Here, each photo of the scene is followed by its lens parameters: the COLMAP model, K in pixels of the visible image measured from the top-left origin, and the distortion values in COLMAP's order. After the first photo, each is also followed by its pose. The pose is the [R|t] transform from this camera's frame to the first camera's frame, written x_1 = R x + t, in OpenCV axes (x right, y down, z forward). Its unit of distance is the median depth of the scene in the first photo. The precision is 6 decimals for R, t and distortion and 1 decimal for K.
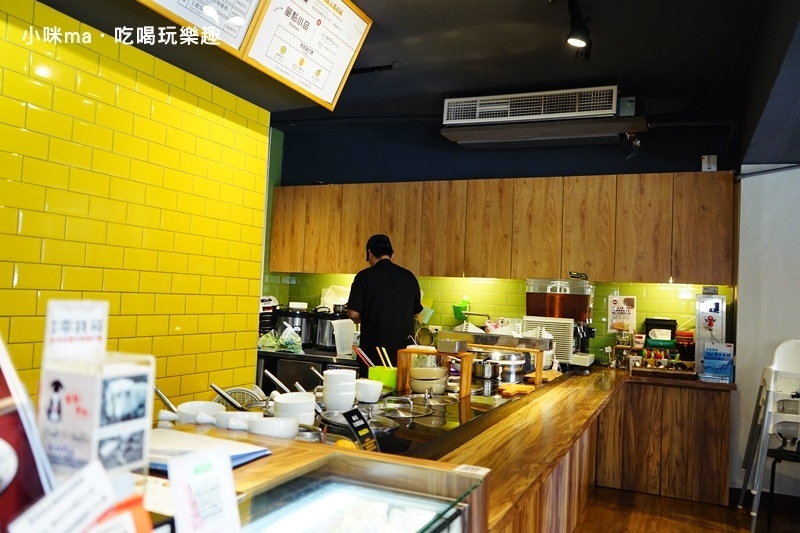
lens RADIAL K [[629.7, 0, 401.7], [0, 629.7, 264.4], [0, 0, 1]] dist [-0.013459, 0.001084]
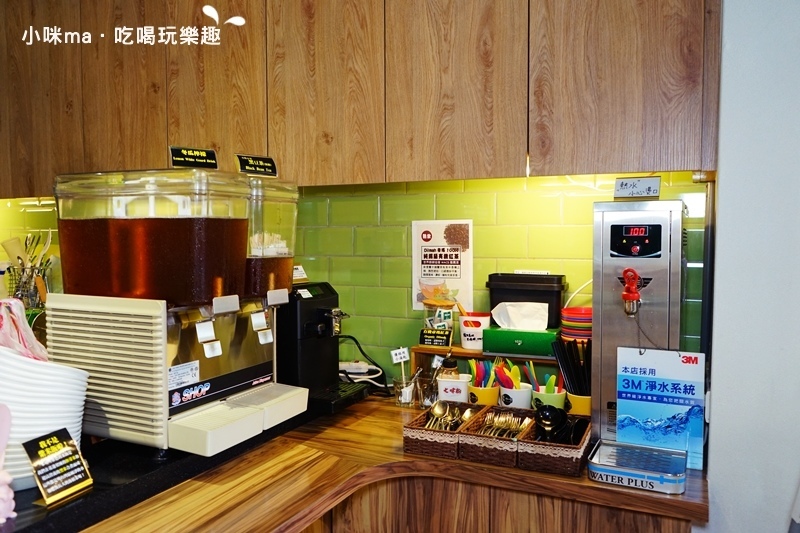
lens RADIAL K [[629.7, 0, 398.8], [0, 629.7, 267.5], [0, 0, 1]] dist [-0.013459, 0.001084]
pose [[0.998737, -0.045798, -0.020654, 0.348453], [0.047686, 0.993559, 0.102792, 0.039656], [0.015813, -0.103648, 0.994488, 0.624391]]
